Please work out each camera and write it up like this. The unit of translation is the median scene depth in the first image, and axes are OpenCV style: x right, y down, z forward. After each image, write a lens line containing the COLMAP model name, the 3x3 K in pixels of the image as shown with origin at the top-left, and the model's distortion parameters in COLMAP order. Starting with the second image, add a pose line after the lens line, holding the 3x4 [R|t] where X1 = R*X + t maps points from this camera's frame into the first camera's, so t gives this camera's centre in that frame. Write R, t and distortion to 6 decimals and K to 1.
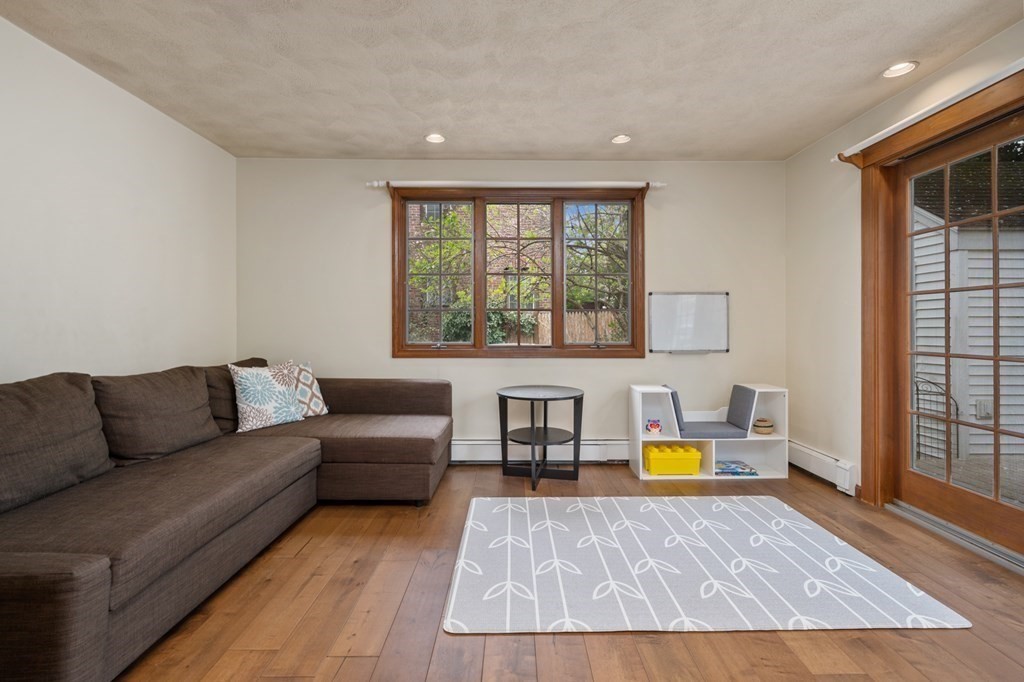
lens RADIAL K [[459.6, 0, 511.0], [0, 459.6, 327.2], [0, 0, 1]] dist [0.002775, 0.000197]
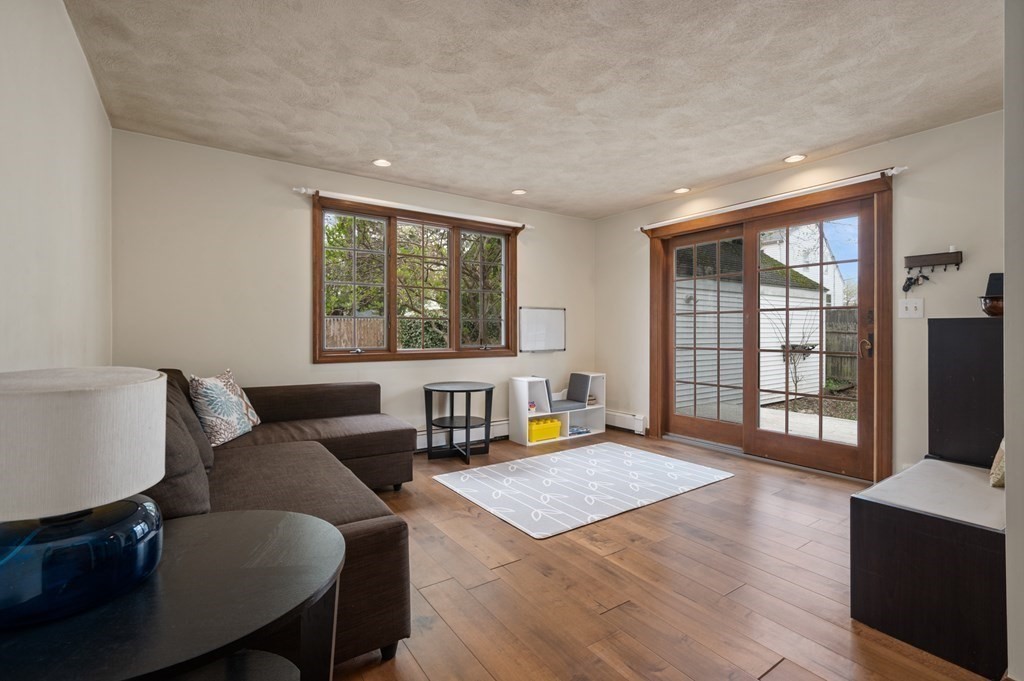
lens RADIAL K [[459.6, 0, 504.8], [0, 459.6, 334.7], [0, 0, 1]] dist [0.002775, 0.000197]
pose [[0.832493, -0.003076, 0.554027, -0.520231], [0.001008, 0.999991, 0.004038, -0.001018], [-0.554035, -0.002803, 0.832489, -0.083495]]
